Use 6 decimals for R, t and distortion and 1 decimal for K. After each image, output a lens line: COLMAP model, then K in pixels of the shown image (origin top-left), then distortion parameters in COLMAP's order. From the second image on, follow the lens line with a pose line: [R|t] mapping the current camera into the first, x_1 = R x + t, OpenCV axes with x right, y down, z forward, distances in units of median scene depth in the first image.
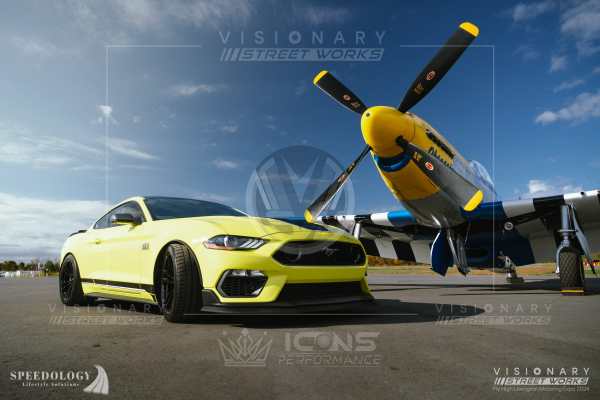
lens RADIAL K [[464.1, 0, 266.1], [0, 464.1, 203.3], [0, 0, 1]] dist [-0.001955, 0.005338]
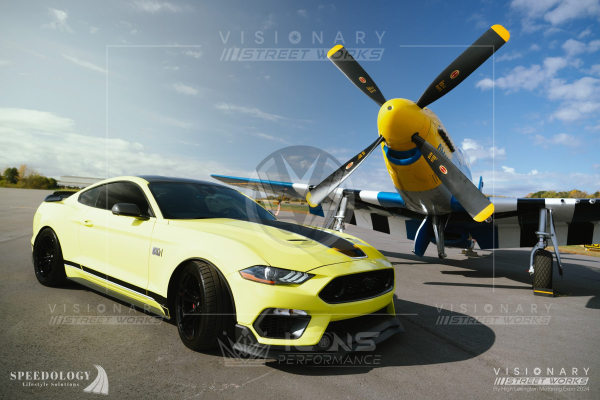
lens RADIAL K [[441.3, 0, 300.0], [0, 441.3, 200.0], [0, 0, 1]] dist [-0.003298, -0.002301]
pose [[0.980403, 0.080366, 0.179862, -0.109588], [-0.104782, 0.985877, 0.130638, -0.101049], [-0.166823, -0.146925, 0.974979, 0.110570]]
